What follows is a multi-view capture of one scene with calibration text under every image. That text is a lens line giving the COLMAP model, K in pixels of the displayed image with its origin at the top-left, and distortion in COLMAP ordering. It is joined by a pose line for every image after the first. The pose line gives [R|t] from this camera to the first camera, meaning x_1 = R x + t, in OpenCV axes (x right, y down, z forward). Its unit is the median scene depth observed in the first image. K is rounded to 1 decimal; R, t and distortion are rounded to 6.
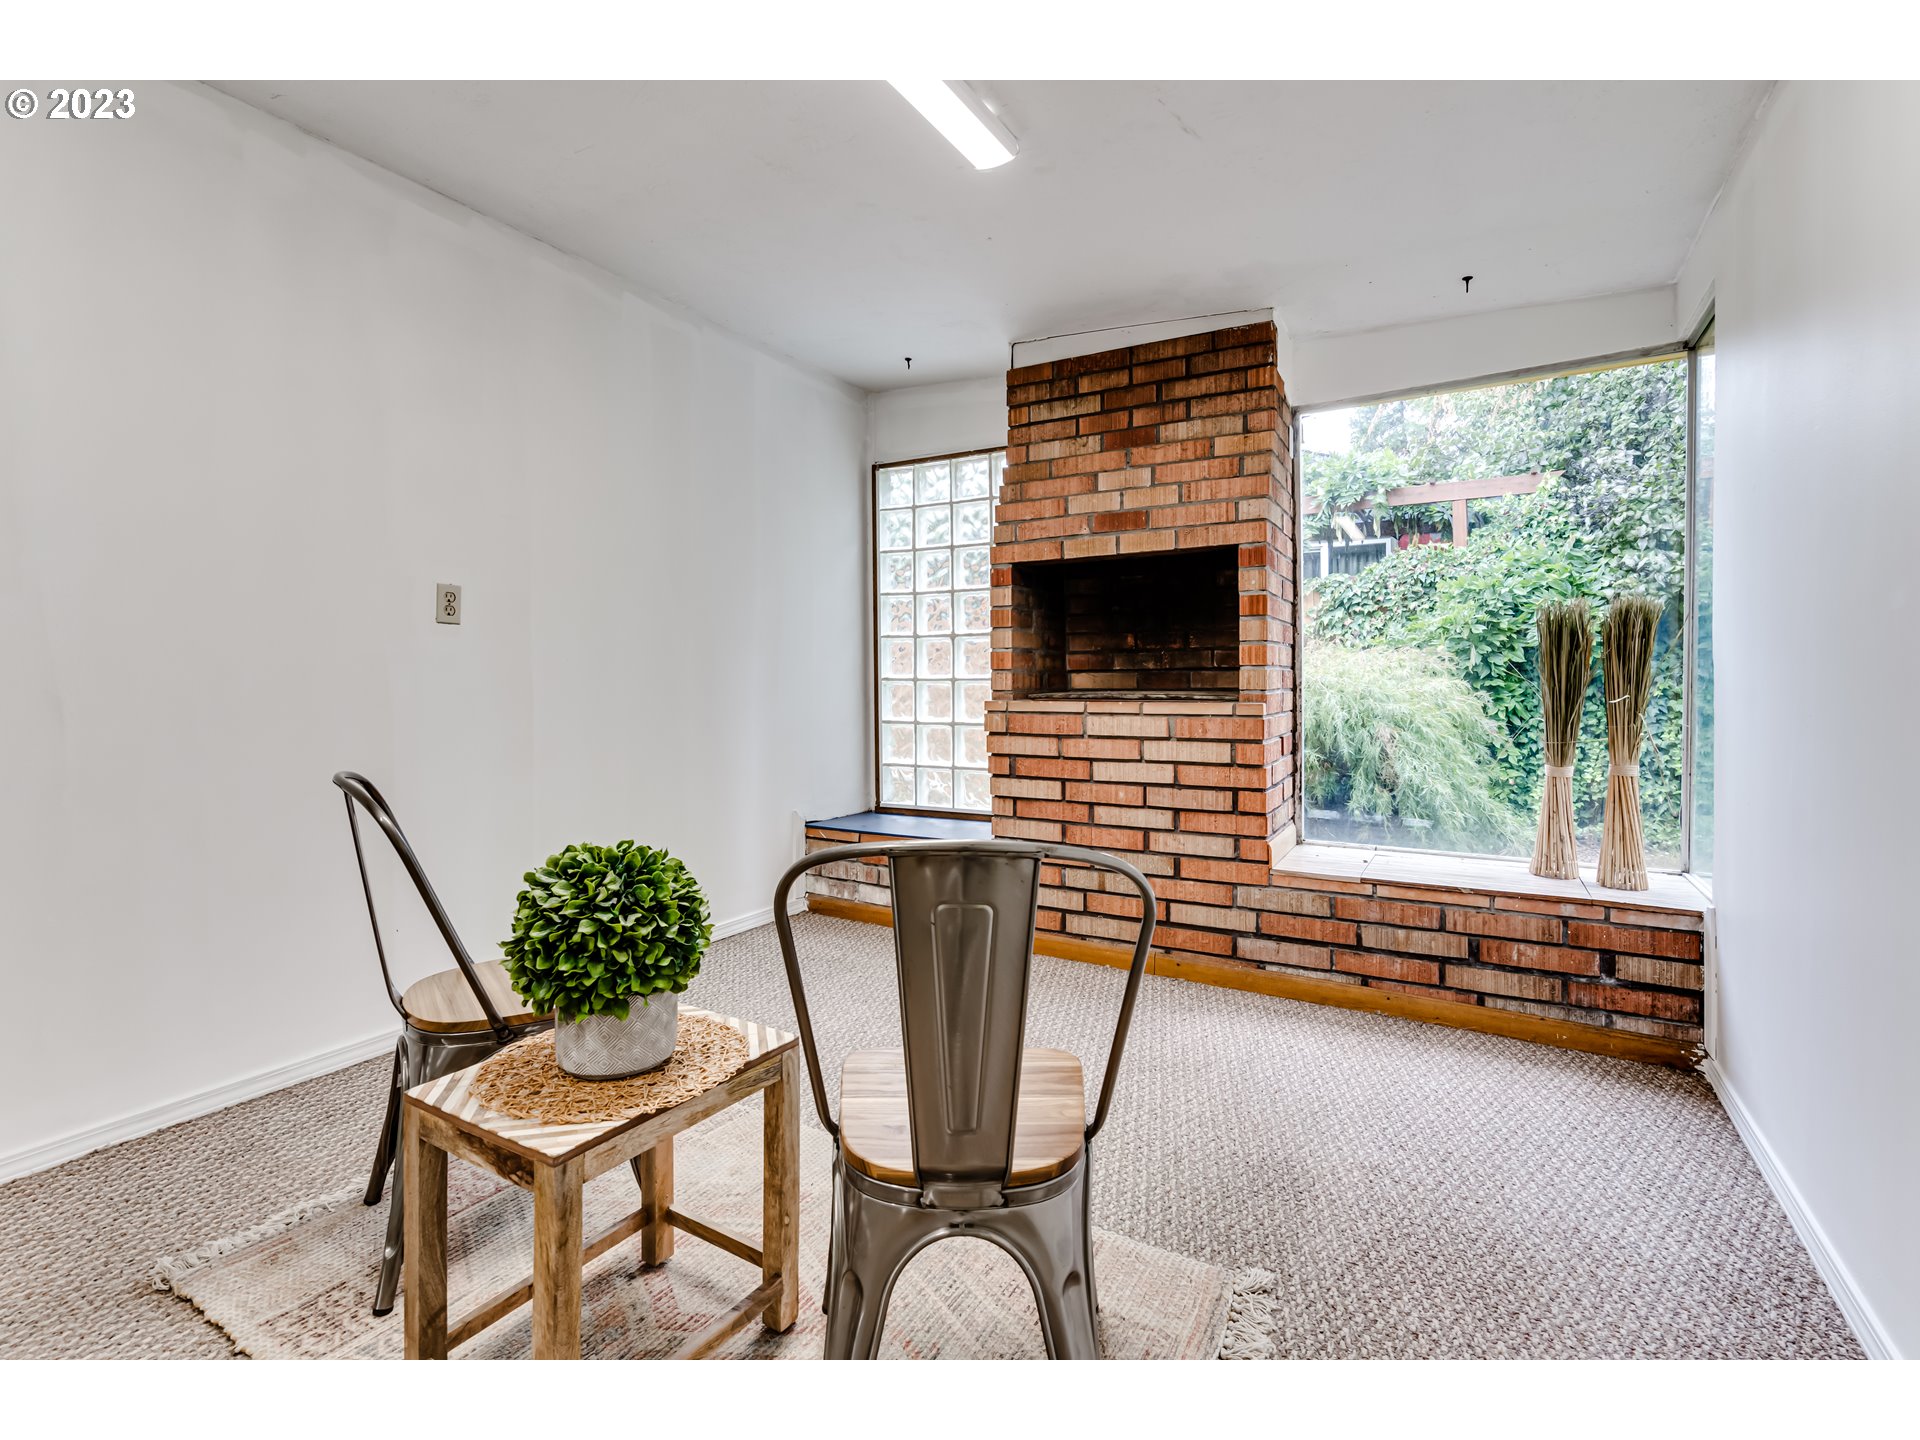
lens RADIAL K [[893.0, 0, 965.0], [0, 893.0, 703.0], [0, 0, 1]] dist [-0.001134, 0.001013]
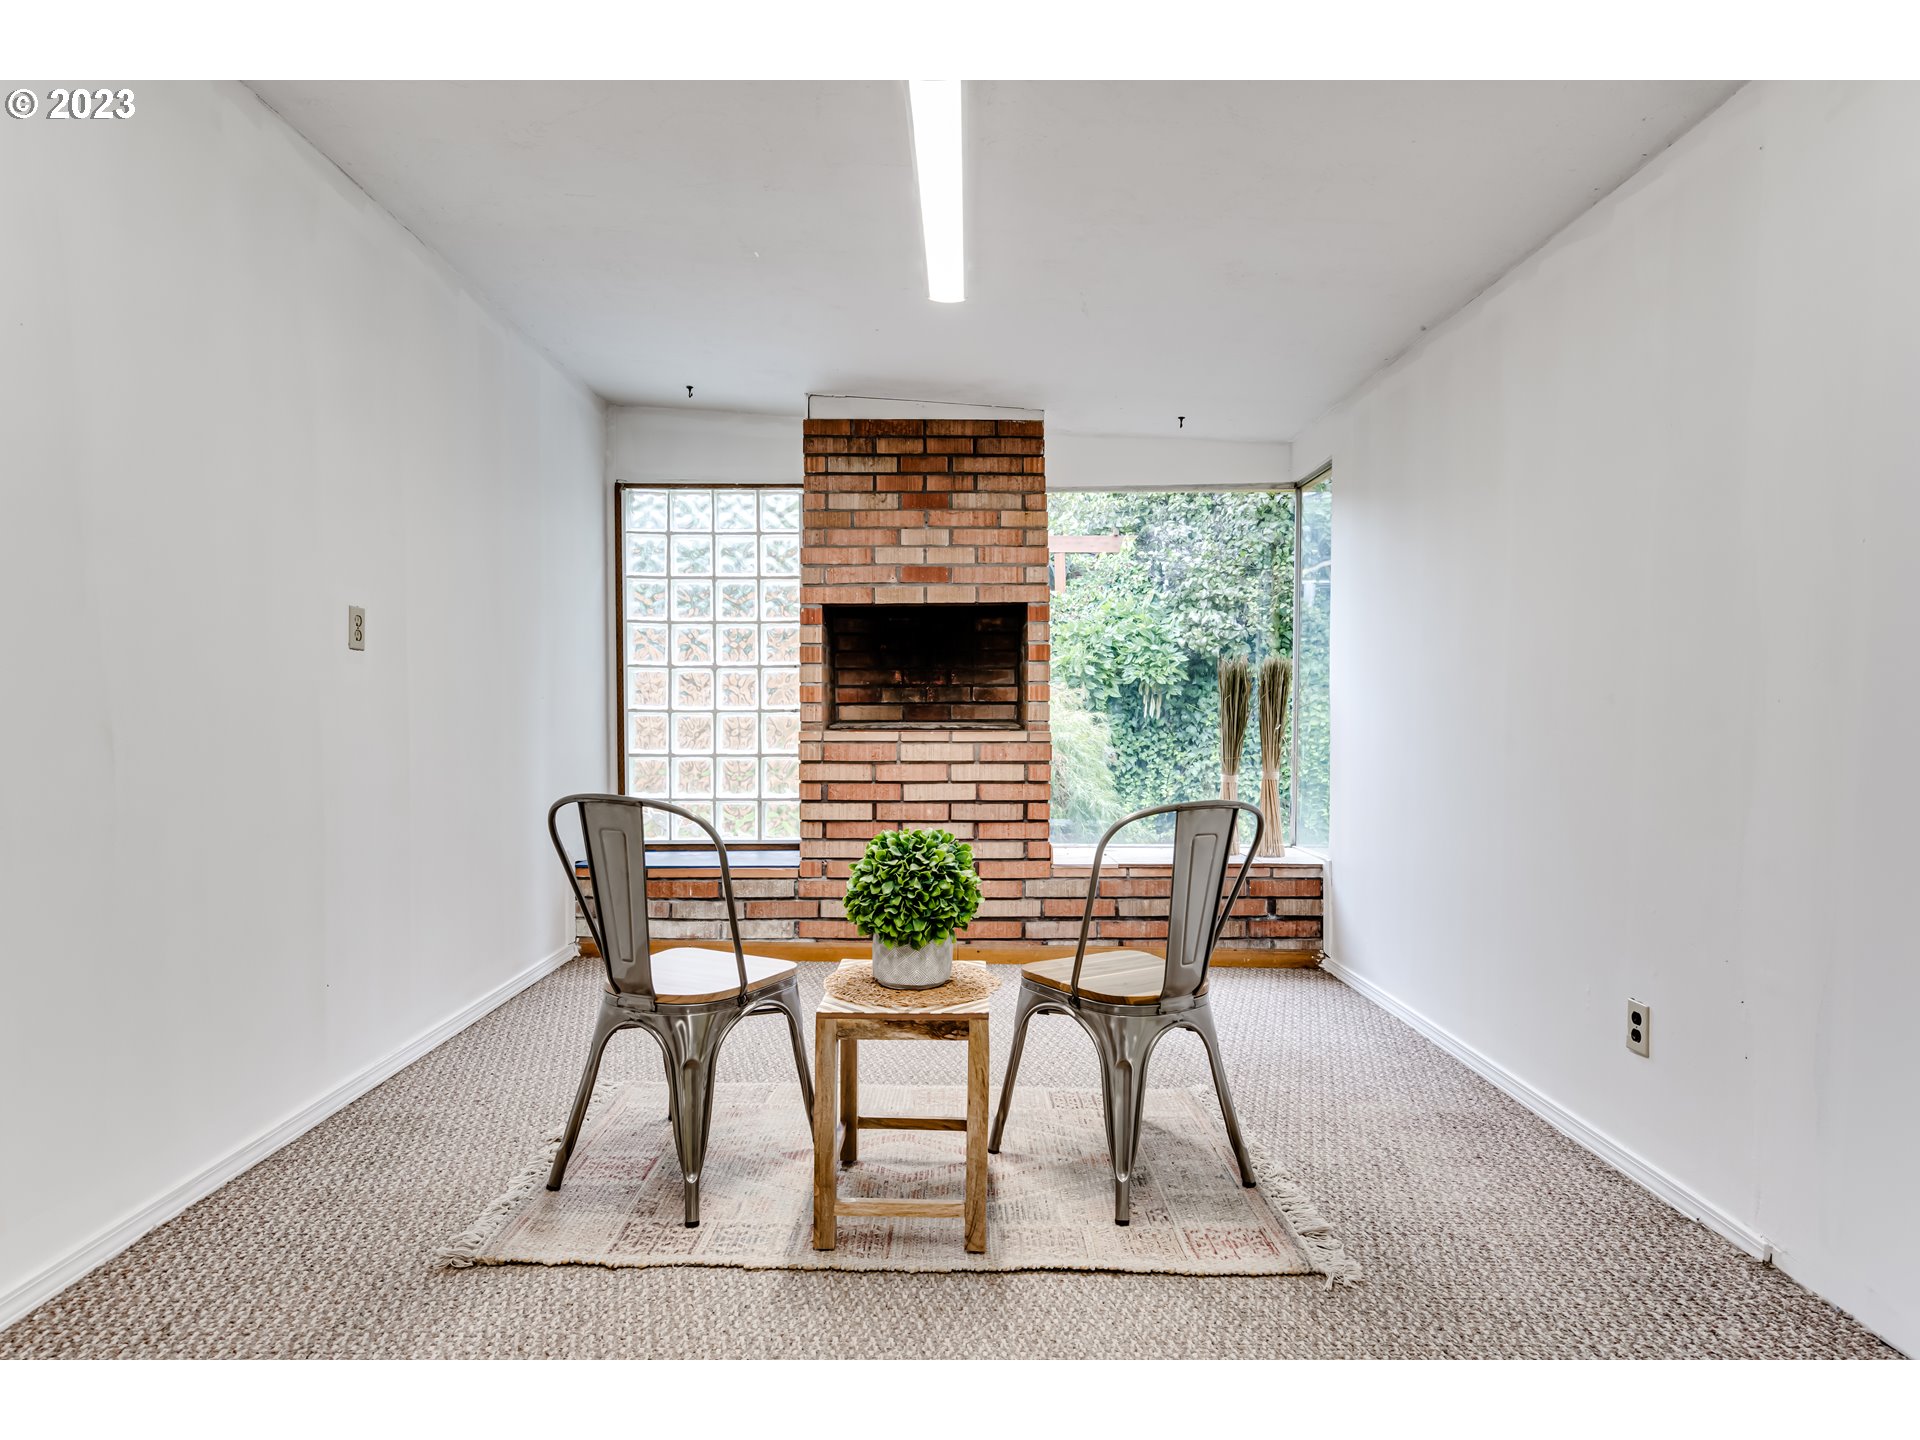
lens RADIAL K [[1052.3, 0, 957.4], [0, 1052.3, 754.0], [0, 0, 1]] dist [0.007522, 0.000906]
pose [[0.867833, -0.017116, 0.496562, -0.463590], [0.008635, 0.999775, 0.019371, 0.001725], [-0.496782, -0.012524, 0.867785, -0.196561]]
